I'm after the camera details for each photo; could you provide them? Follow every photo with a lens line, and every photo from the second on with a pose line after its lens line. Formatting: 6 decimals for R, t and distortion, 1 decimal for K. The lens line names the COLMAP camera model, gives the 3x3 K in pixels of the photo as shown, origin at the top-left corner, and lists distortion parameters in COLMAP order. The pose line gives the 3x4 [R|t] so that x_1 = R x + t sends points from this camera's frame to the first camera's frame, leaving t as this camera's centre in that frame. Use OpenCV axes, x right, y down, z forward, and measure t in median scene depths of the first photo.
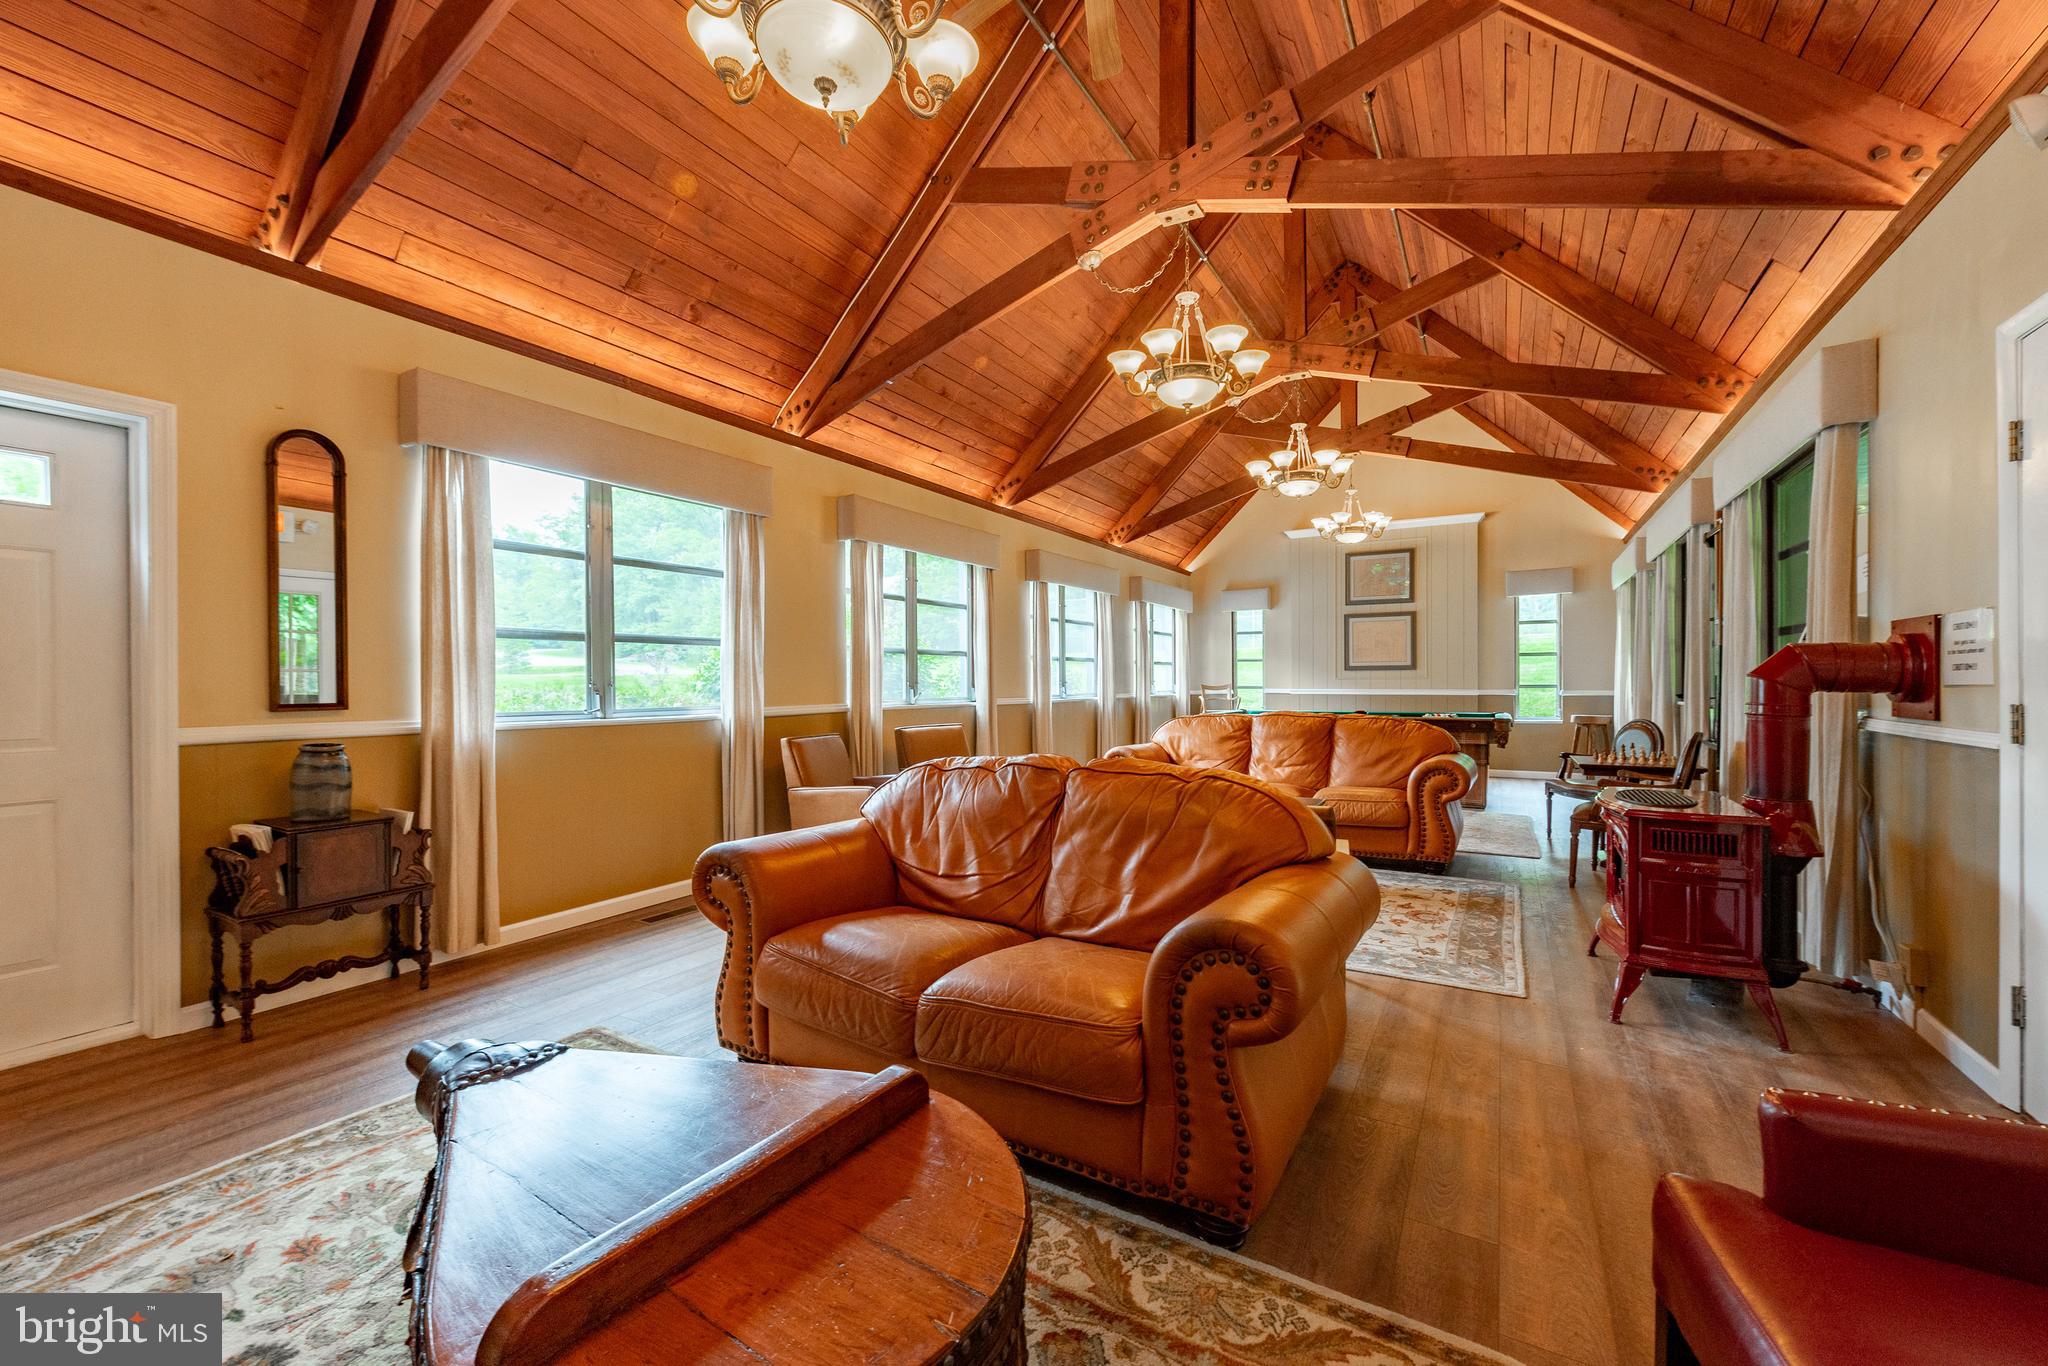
lens RADIAL K [[832.7, 0, 1029.1], [0, 832.7, 652.3], [0, 0, 1]] dist [0.002213, 0.000046]
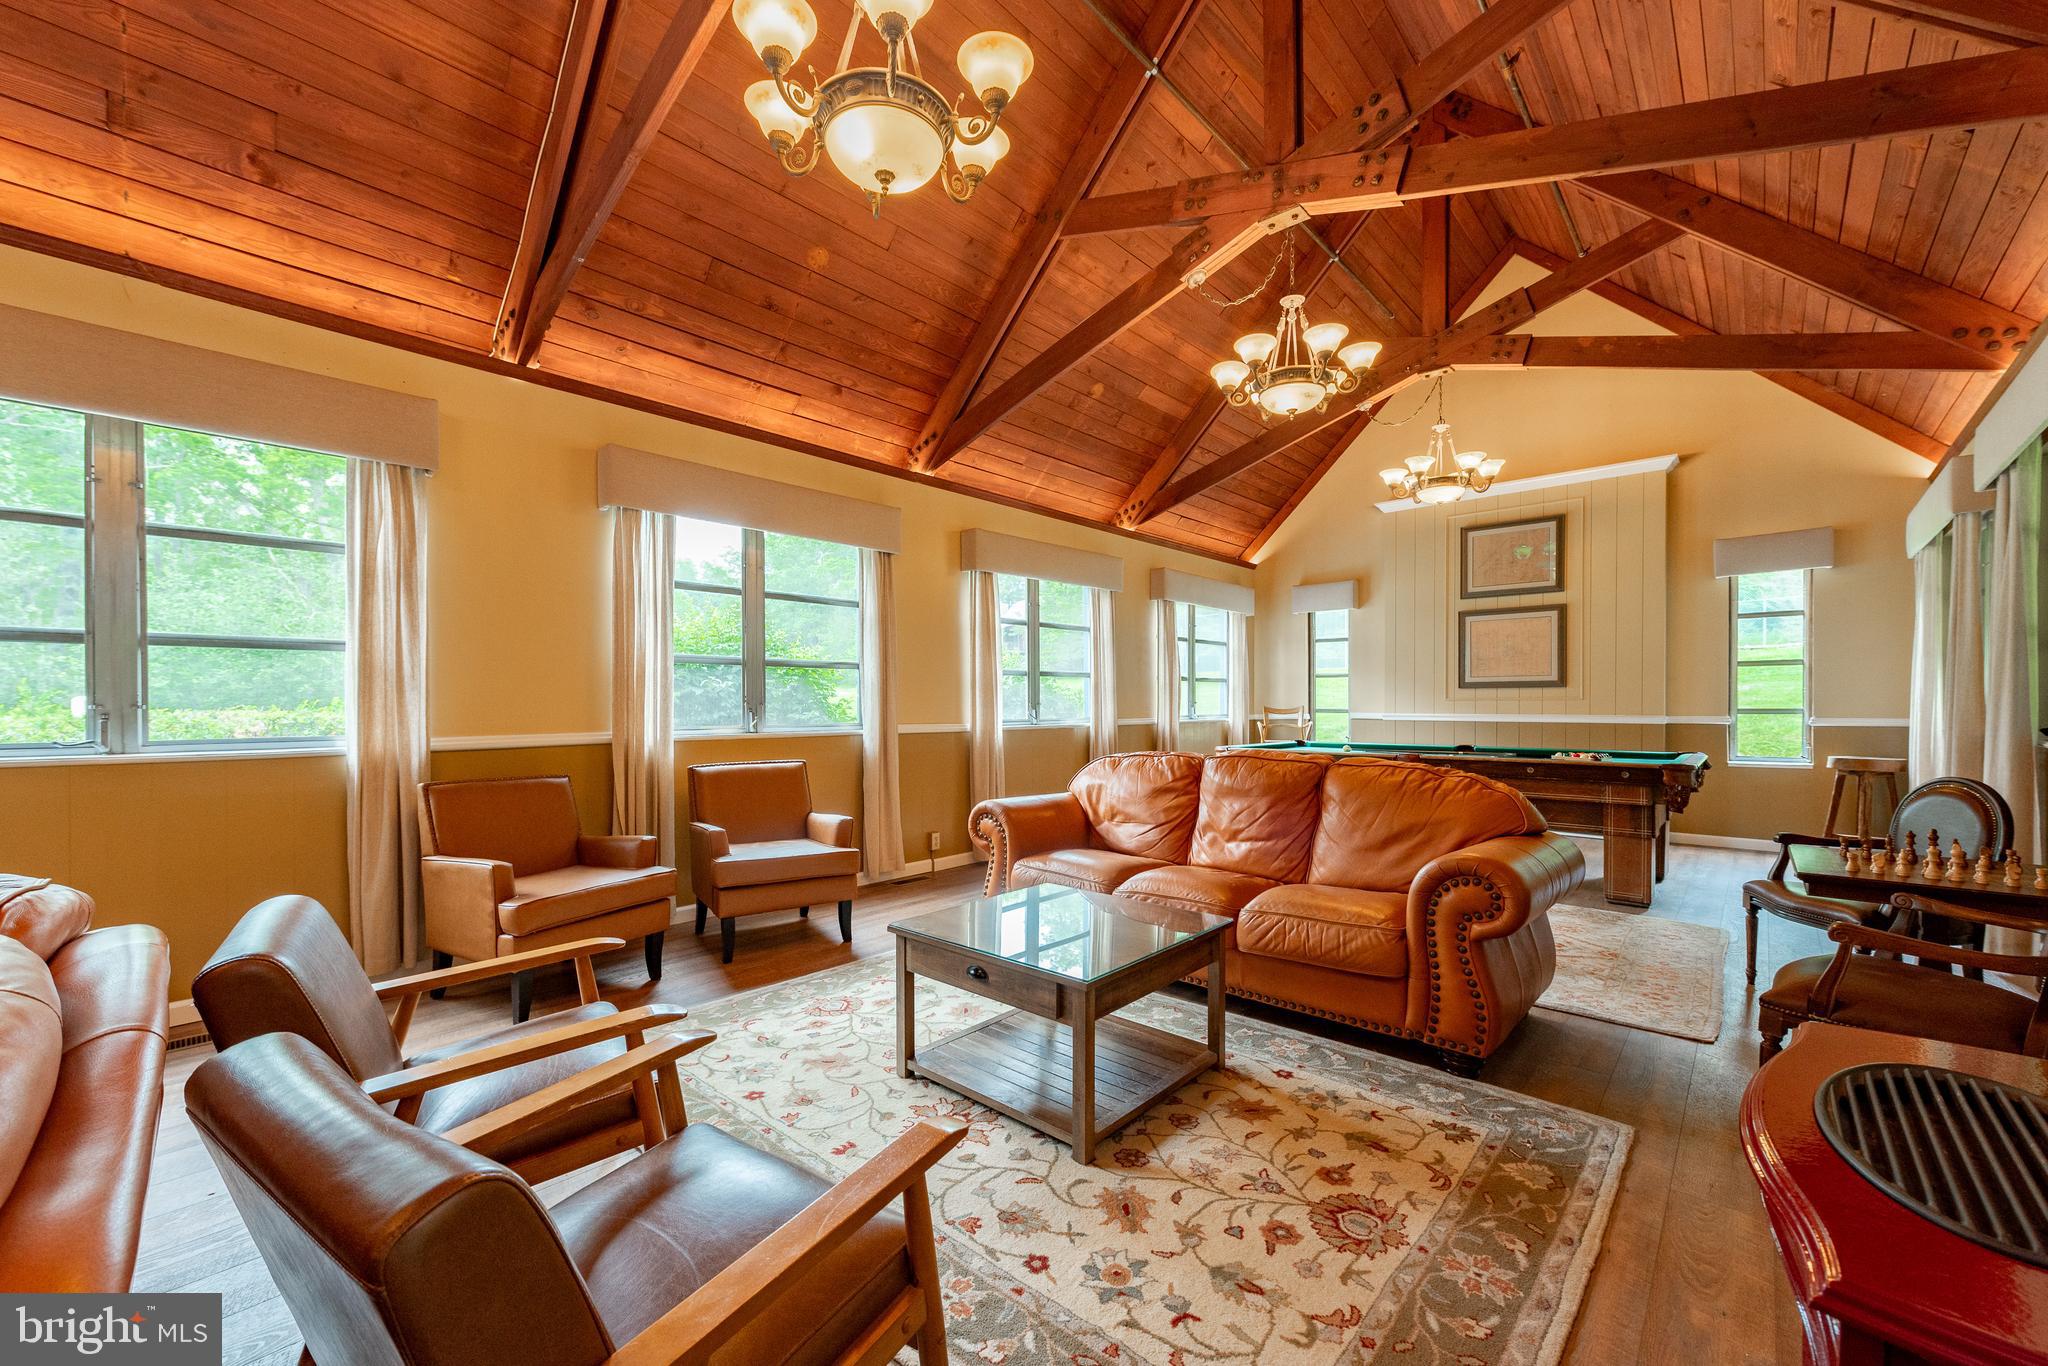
lens RADIAL K [[832.7, 0, 989.2], [0, 832.7, 683.6], [0, 0, 1]] dist [0.002213, 0.000046]
pose [[0.973264, -0.004152, -0.229652, 0.225378], [0.006809, 0.999919, 0.010781, 0.010886], [0.229588, -0.012056, 0.973213, 0.301167]]
